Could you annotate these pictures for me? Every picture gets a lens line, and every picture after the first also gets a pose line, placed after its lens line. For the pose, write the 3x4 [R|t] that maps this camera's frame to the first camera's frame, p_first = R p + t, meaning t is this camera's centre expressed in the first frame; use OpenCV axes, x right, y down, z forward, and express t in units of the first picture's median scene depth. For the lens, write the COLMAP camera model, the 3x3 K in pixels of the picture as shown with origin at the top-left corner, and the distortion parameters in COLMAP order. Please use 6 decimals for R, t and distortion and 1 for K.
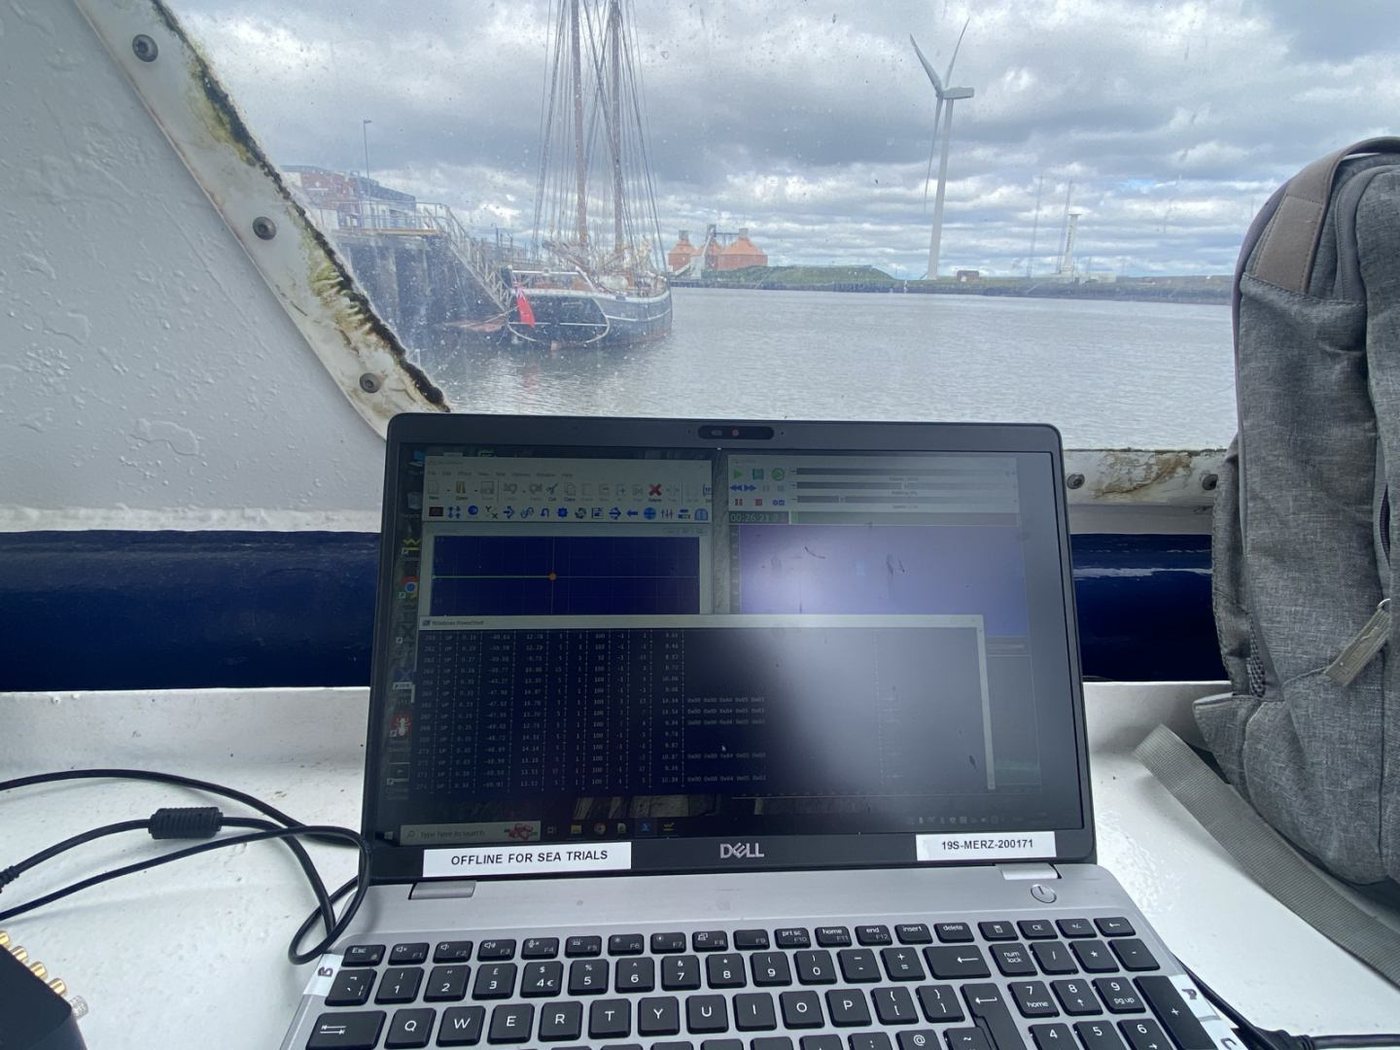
lens RADIAL K [[739.4, 0, 700.0], [0, 739.4, 525.0], [0, 0, 1]] dist [0.000690, 0.000104]
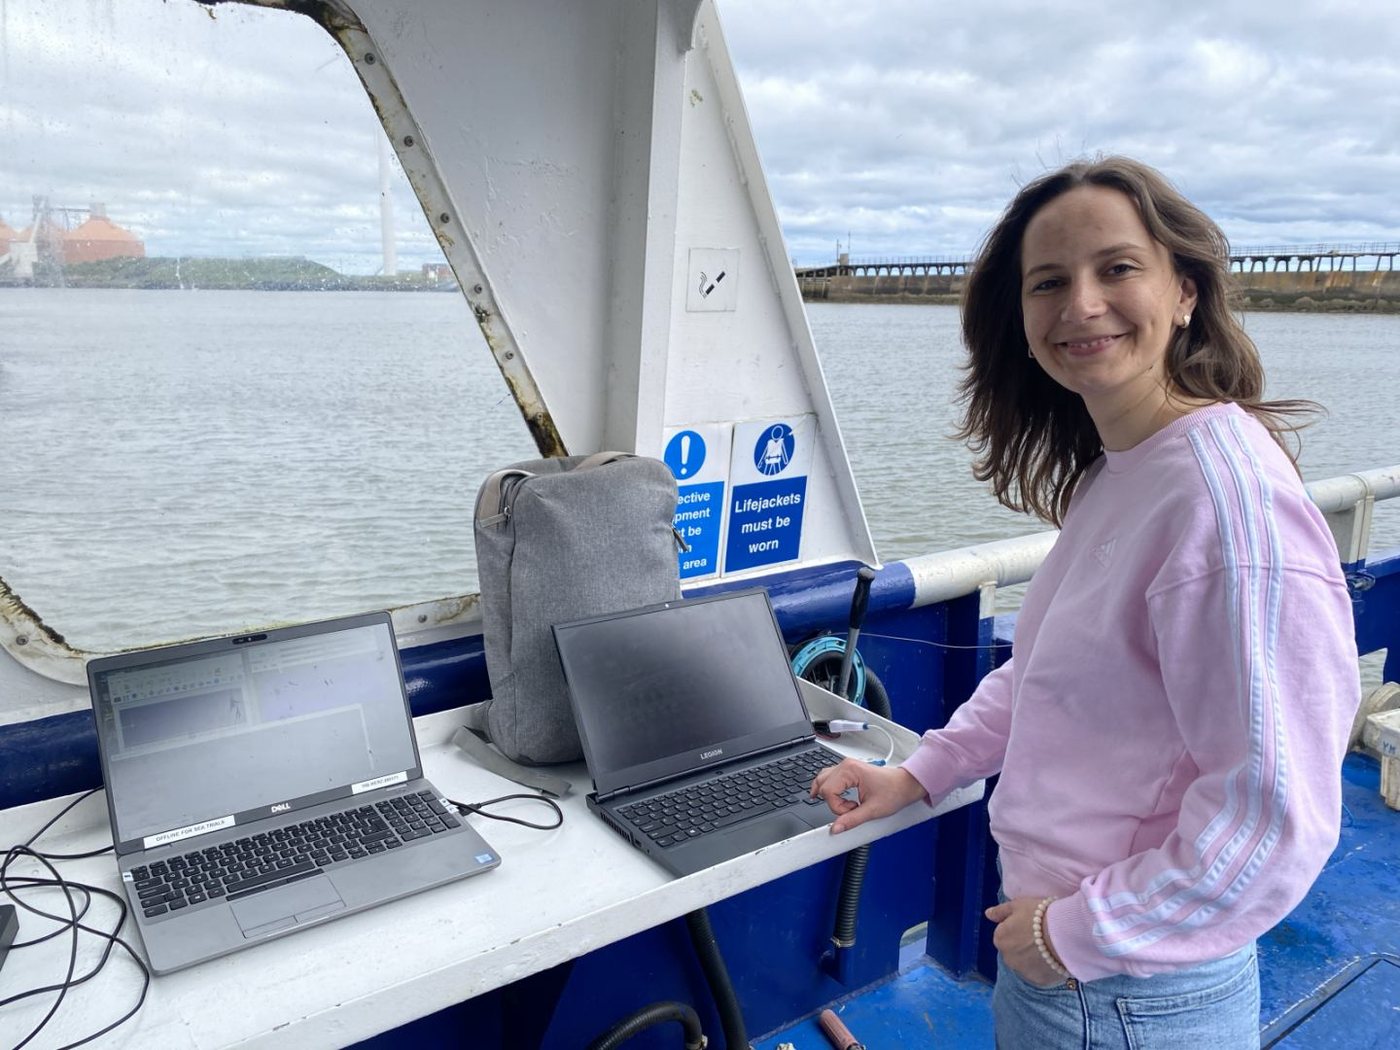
lens RADIAL K [[1064.9, 0, 700.0], [0, 1064.9, 525.0], [0, 0, 1]] dist [0.003529, 0.003485]
pose [[0.848885, -0.130223, 0.512285, -0.332822], [0.164917, 0.986048, -0.022623, -0.134221], [-0.502191, 0.103689, 0.858518, -2.096326]]
